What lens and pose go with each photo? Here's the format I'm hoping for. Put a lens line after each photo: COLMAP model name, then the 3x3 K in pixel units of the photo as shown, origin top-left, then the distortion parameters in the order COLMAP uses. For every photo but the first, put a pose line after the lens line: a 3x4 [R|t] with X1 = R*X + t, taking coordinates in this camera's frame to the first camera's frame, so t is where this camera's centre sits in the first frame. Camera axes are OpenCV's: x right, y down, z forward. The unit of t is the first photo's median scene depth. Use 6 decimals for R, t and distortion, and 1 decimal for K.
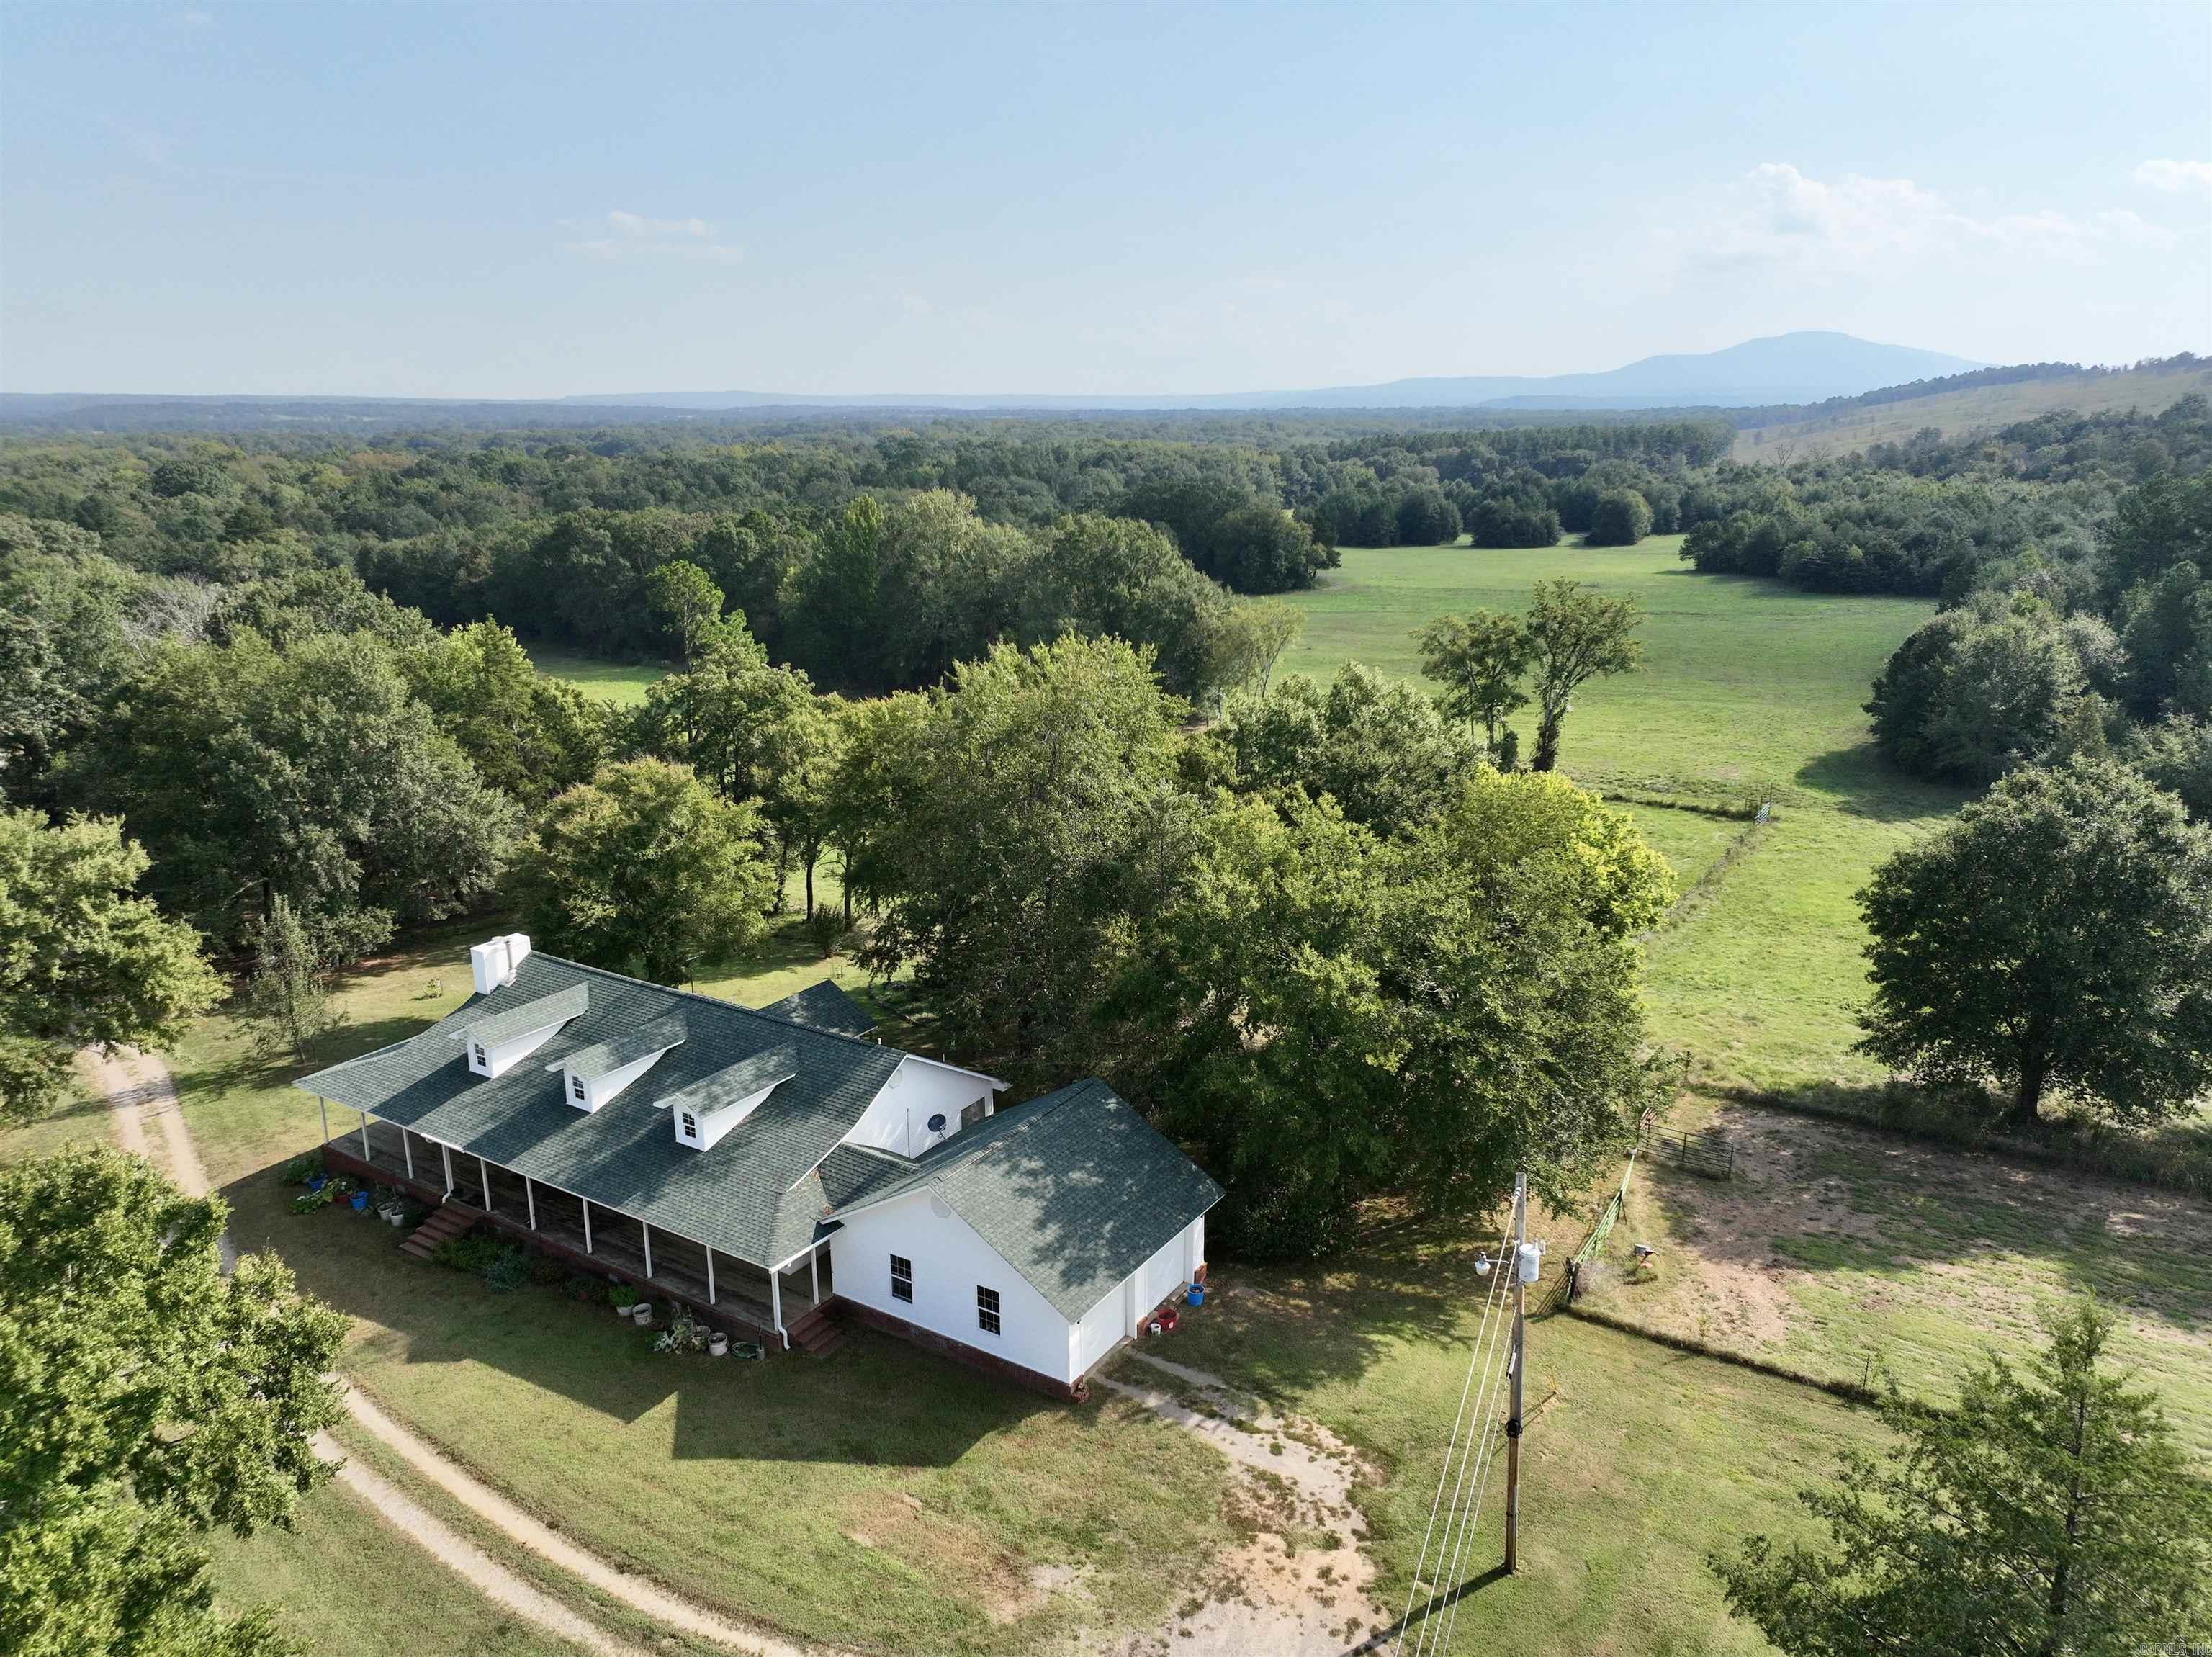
lens RADIAL K [[1552.6, 0, 1106.0], [0, 1552.6, 828.5], [0, 0, 1]] dist [-0.013880, 0.029799]
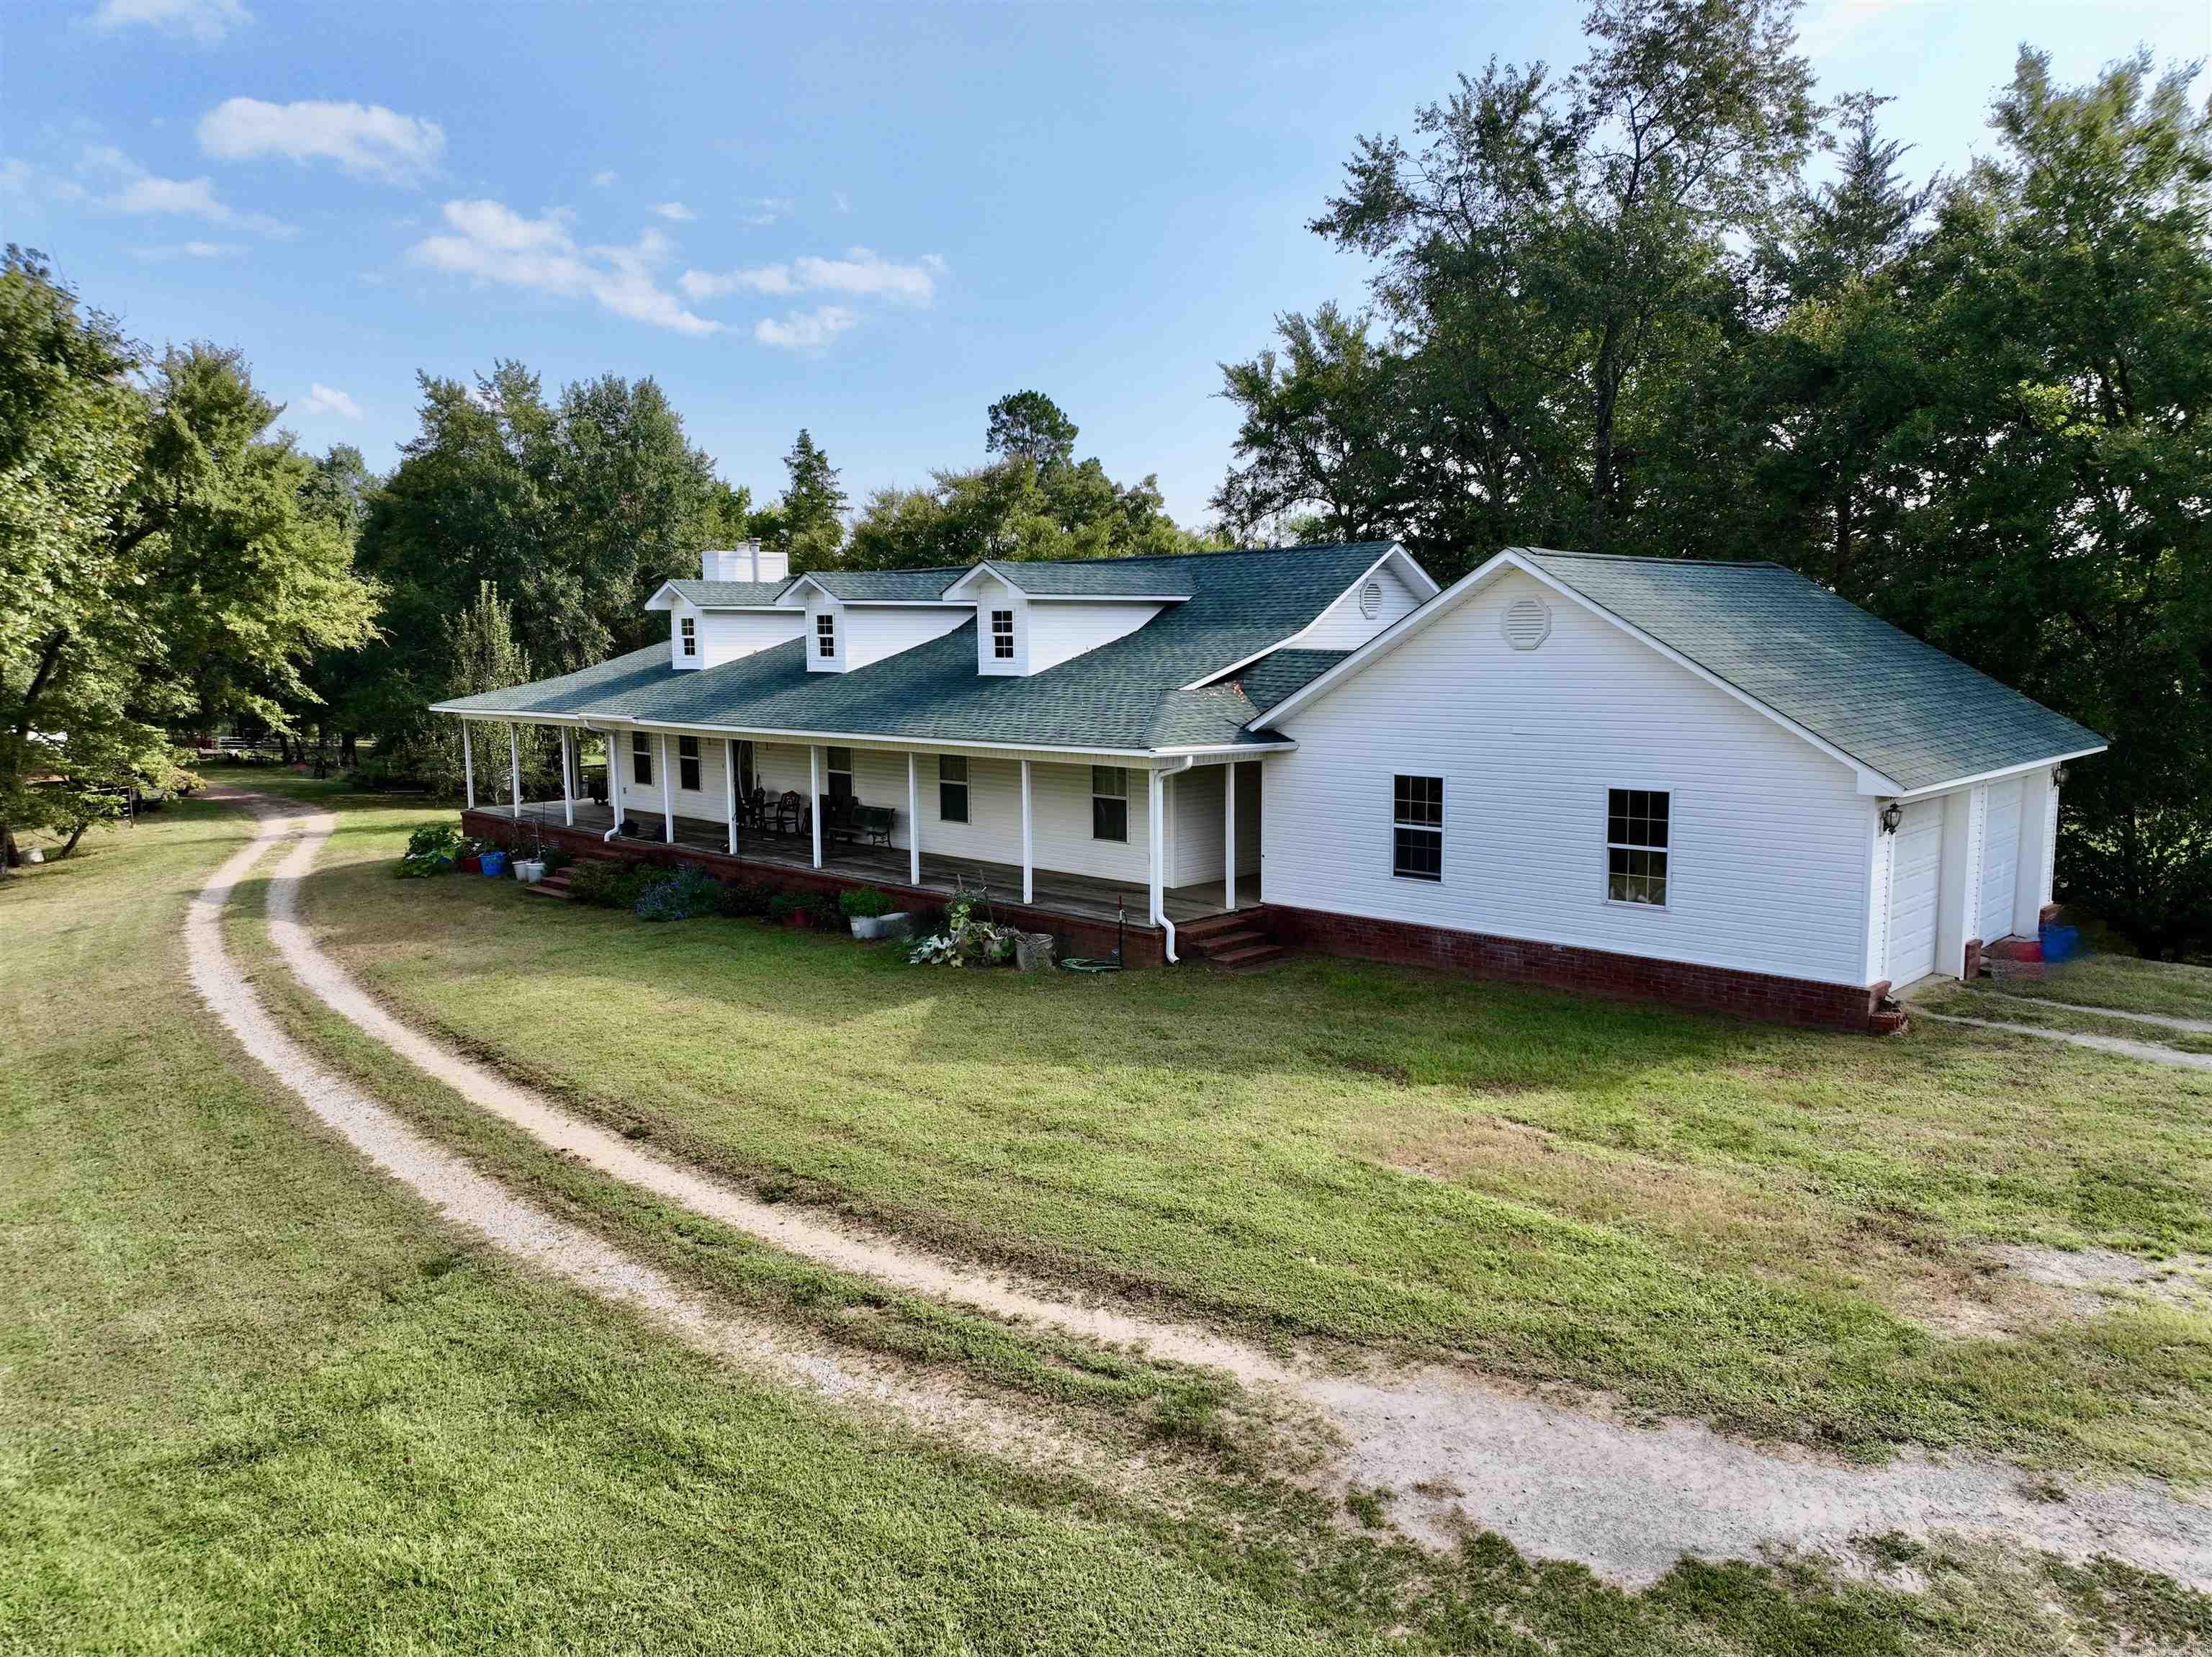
lens RADIAL K [[1552.6, 0, 1106.0], [0, 1552.6, 828.5], [0, 0, 1]] dist [-0.013880, 0.029799]
pose [[0.978387, 0.024887, -0.205278, -0.128584], [-0.052343, 0.990207, -0.129425, 0.358684], [0.200046, 0.137372, 0.970108, 0.524932]]
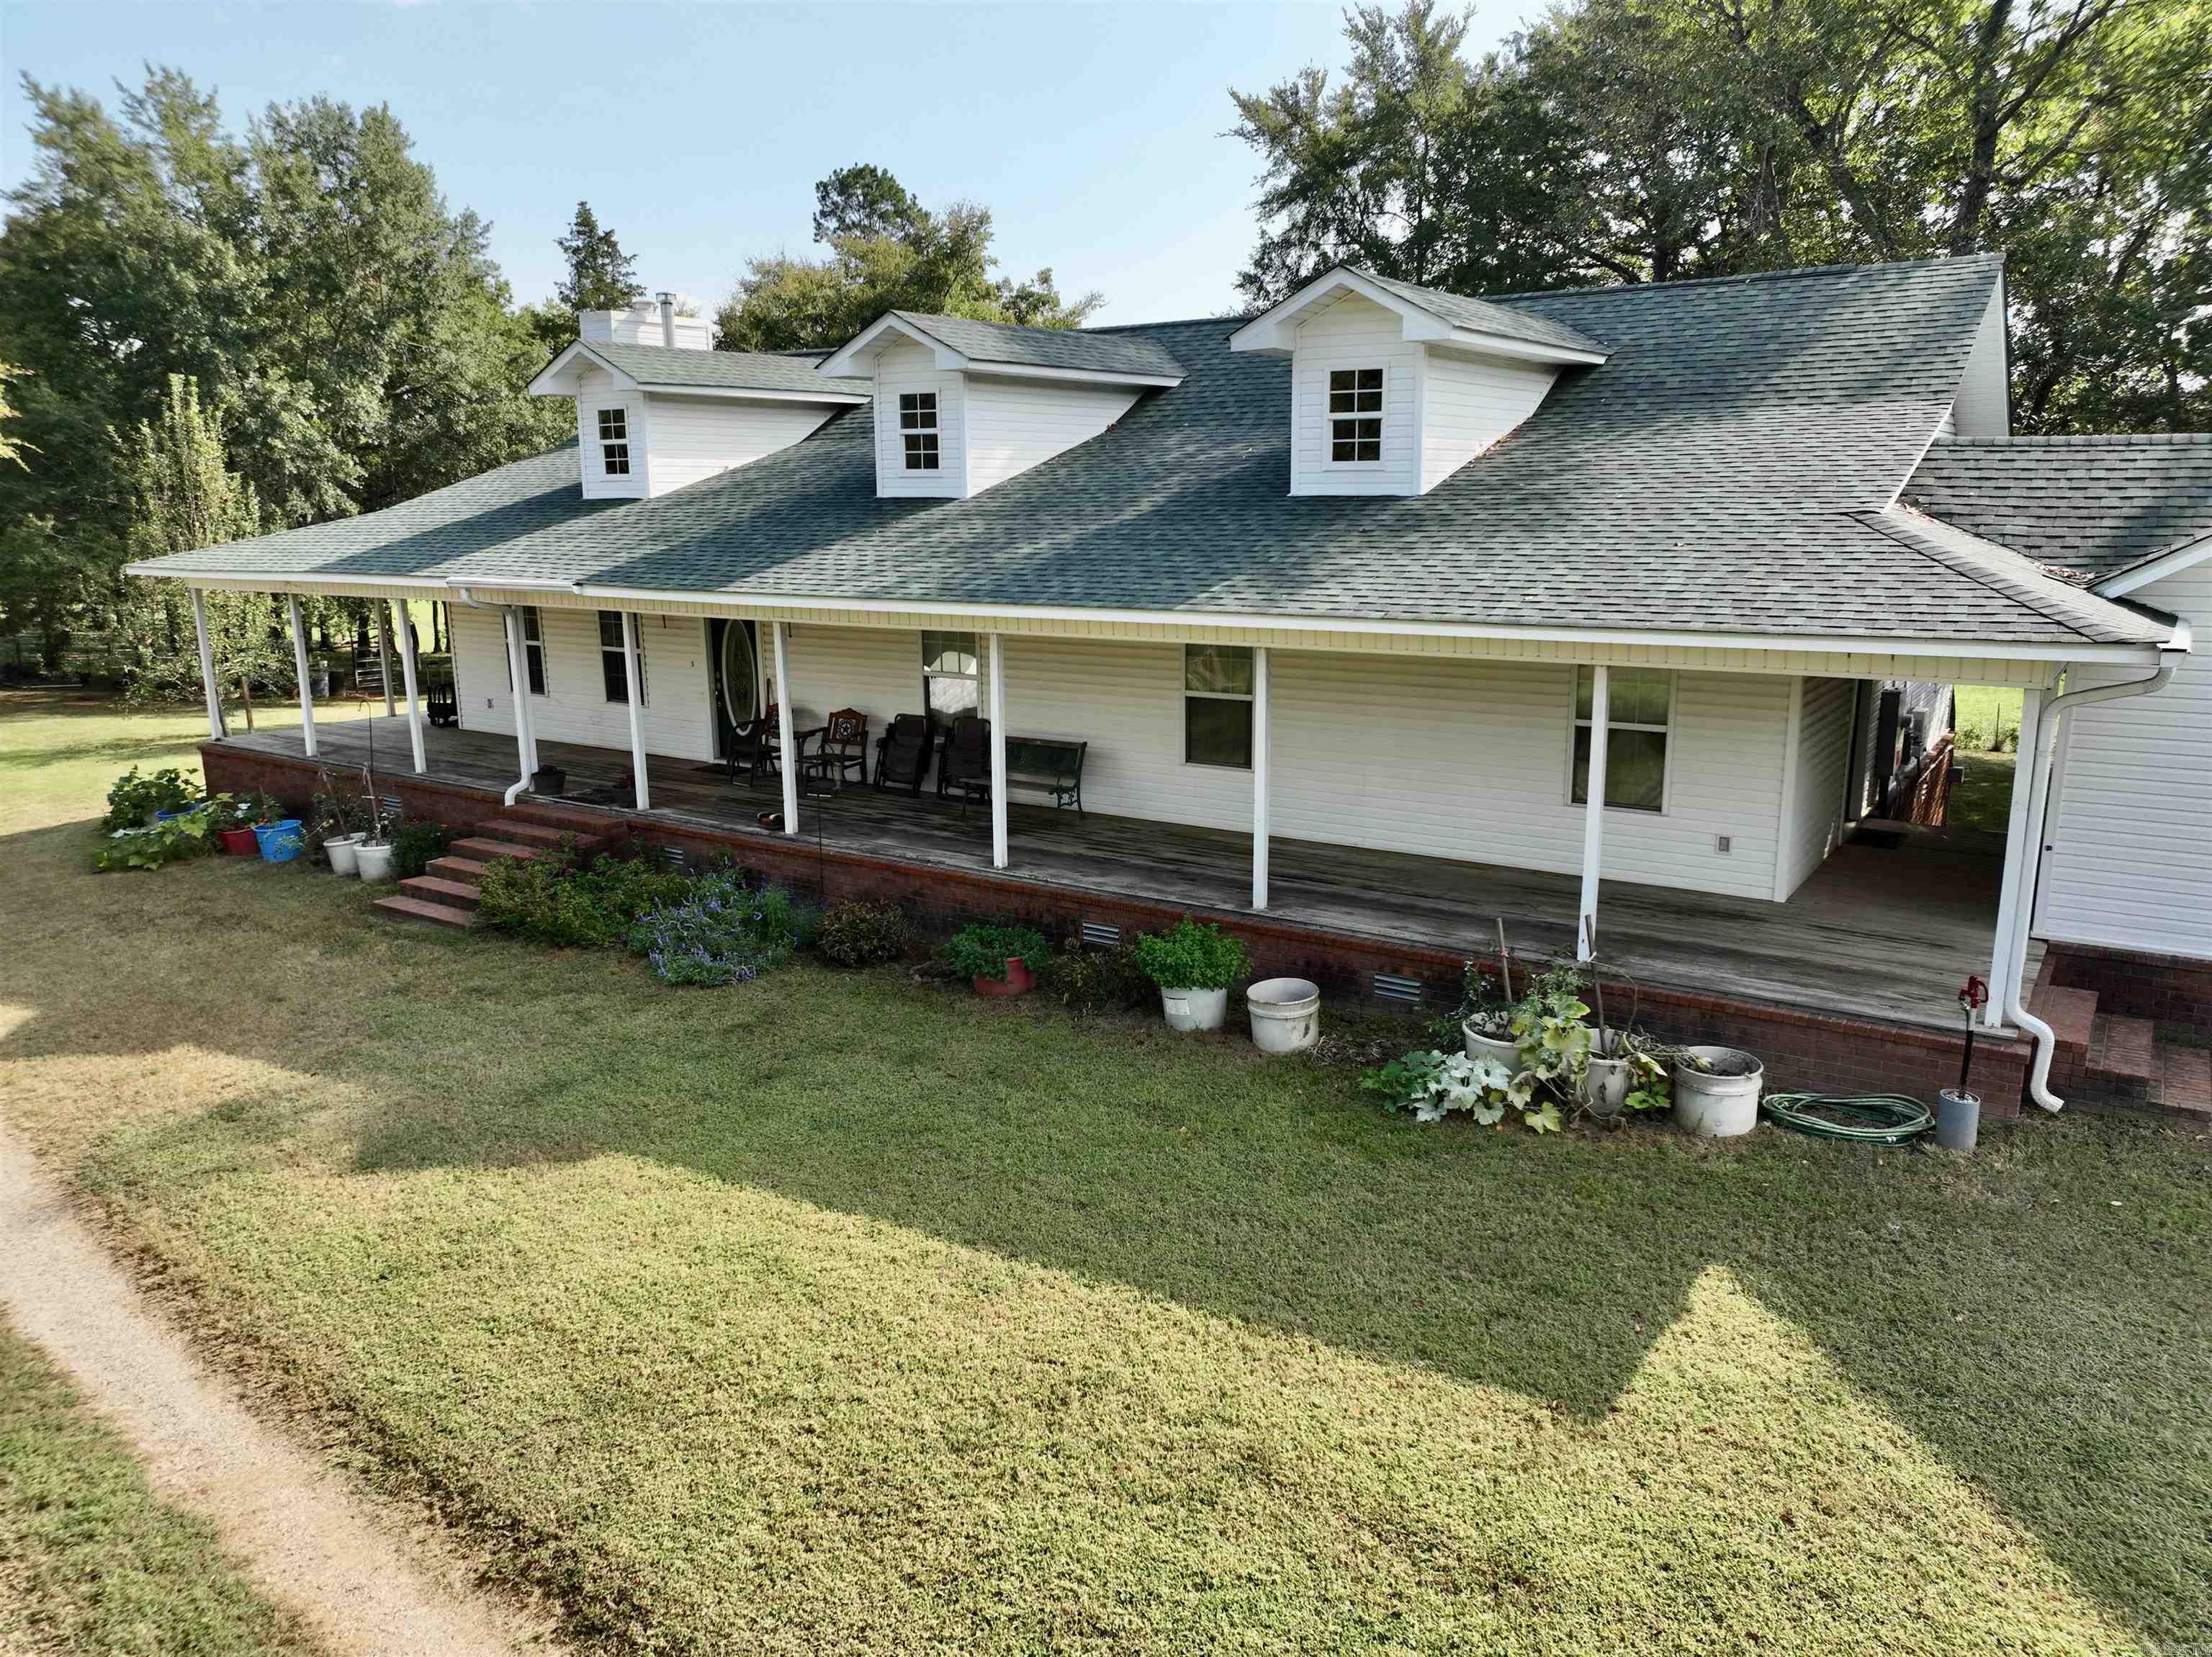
lens RADIAL K [[1552.6, 0, 1106.0], [0, 1552.6, 828.5], [0, 0, 1]] dist [-0.013880, 0.029799]
pose [[0.999633, 0.003837, -0.026806, -0.335235], [-0.005006, 0.999032, -0.043701, 0.306874], [0.026613, 0.043819, 0.998685, 0.775530]]
